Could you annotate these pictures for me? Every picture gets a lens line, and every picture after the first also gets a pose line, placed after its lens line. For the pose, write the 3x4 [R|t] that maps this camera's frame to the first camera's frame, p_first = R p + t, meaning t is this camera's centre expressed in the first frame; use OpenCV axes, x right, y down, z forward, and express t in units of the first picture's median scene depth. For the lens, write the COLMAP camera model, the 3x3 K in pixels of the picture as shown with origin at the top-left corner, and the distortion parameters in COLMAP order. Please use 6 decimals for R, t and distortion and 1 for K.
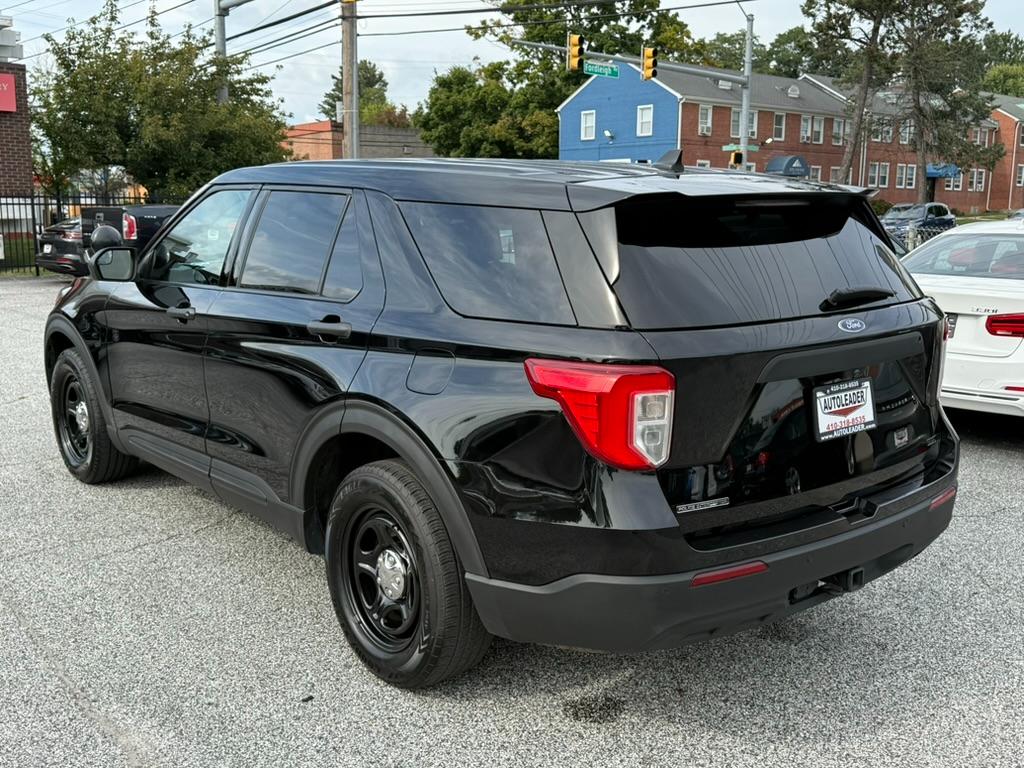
lens RADIAL K [[1075.0, 0, 512.0], [0, 1075.0, 384.0], [0, 0, 1]] dist [0.088948, -0.152985]
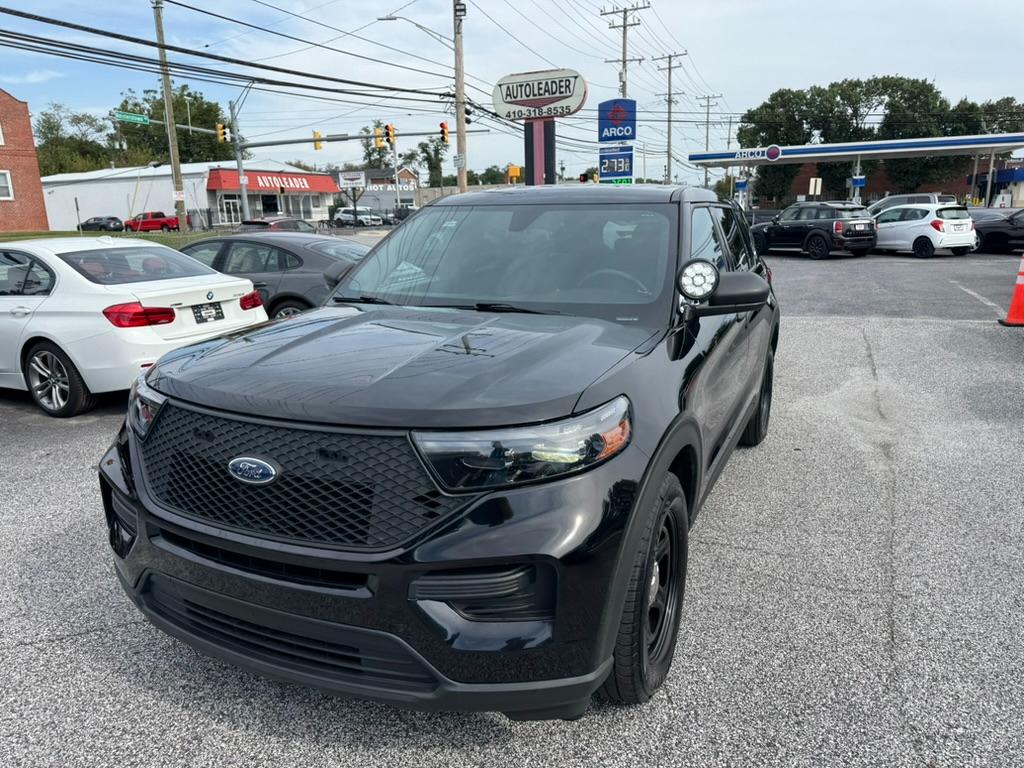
lens RADIAL K [[722.4, 0, 526.8], [0, 722.4, 389.5], [0, 0, 1]] dist [0.031895, -0.040941]
pose [[-0.451244, -0.210865, 0.867130, -0.114203], [0.165927, 0.934914, 0.313695, -0.034779], [-0.876839, 0.285434, -0.386886, 0.195655]]
